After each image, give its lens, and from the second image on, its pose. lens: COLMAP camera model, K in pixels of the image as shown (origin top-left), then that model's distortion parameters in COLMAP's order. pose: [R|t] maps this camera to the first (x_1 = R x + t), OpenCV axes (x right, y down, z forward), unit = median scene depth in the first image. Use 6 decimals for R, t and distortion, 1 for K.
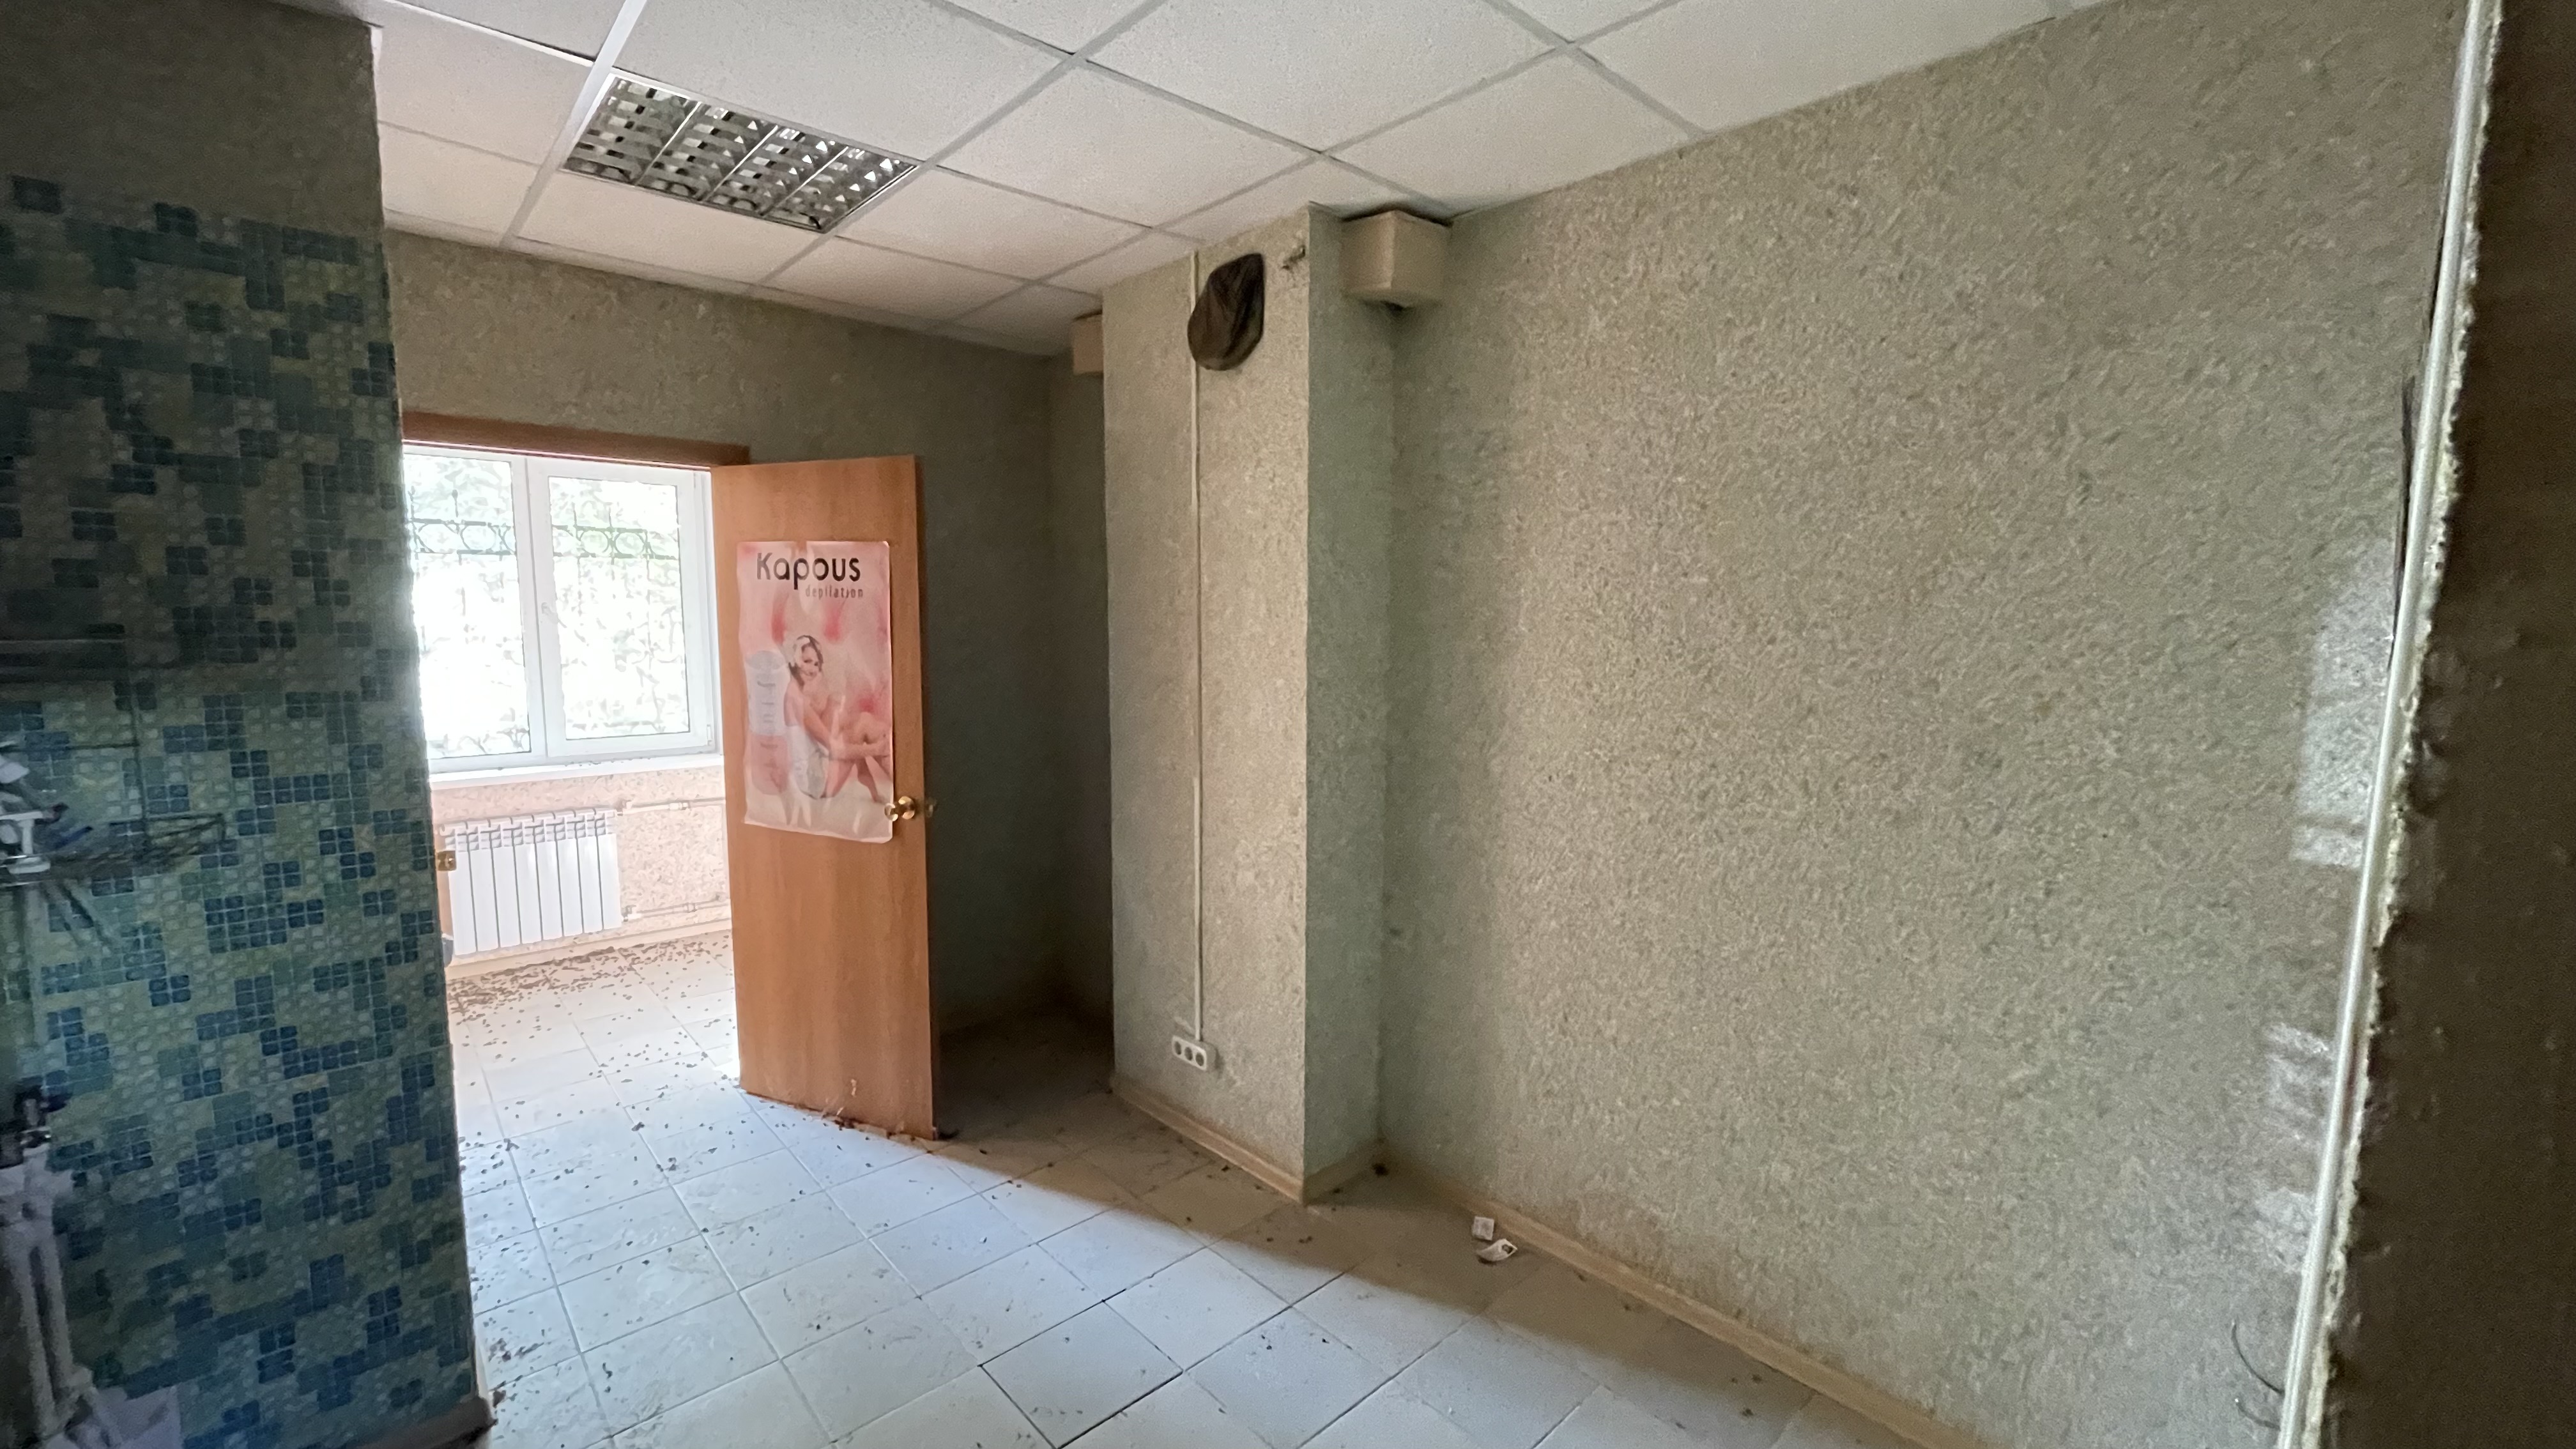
lens RADIAL K [[1032.7, 0, 1282.6], [0, 1032.7, 724.3], [0, 0, 1]] dist [-0.002709, -0.000521]
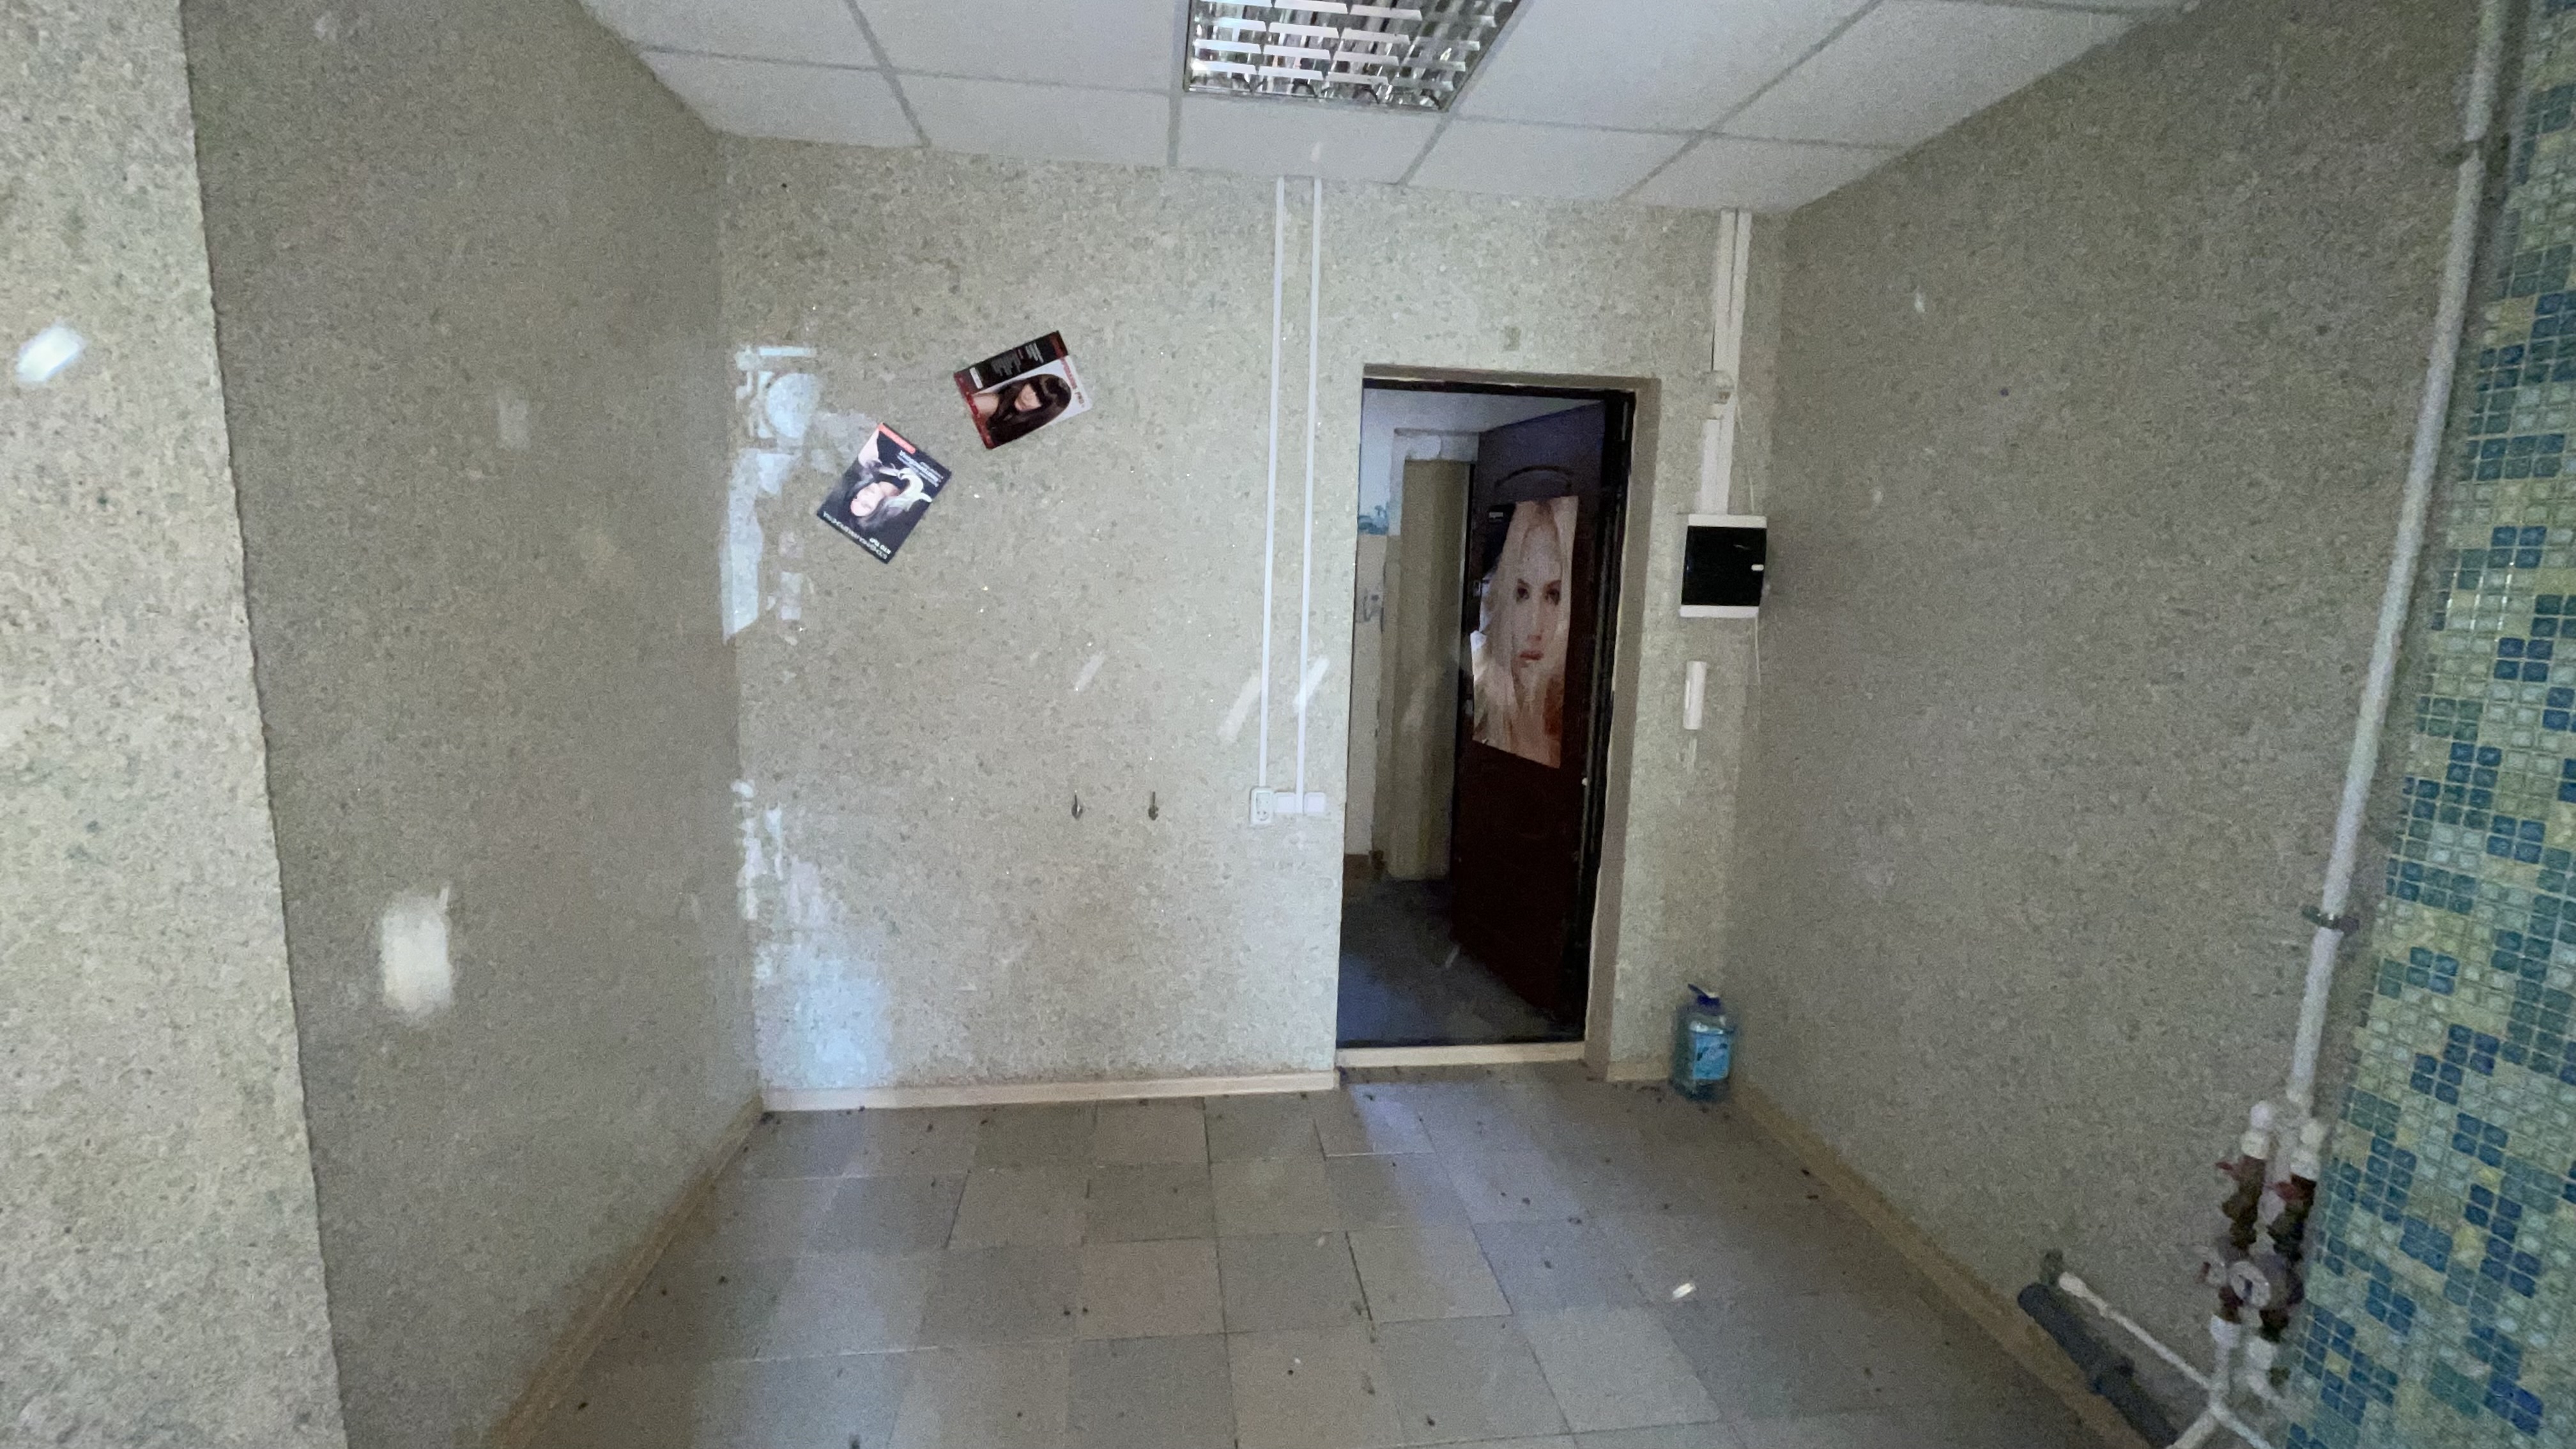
lens RADIAL K [[1032.7, 0, 1282.6], [0, 1032.7, 724.3], [0, 0, 1]] dist [-0.002709, -0.000521]
pose [[-0.812852, -0.118267, 0.570337, -0.459315], [0.029409, 0.969588, 0.242971, -0.111290], [-0.581727, 0.214272, -0.784653, 1.117064]]
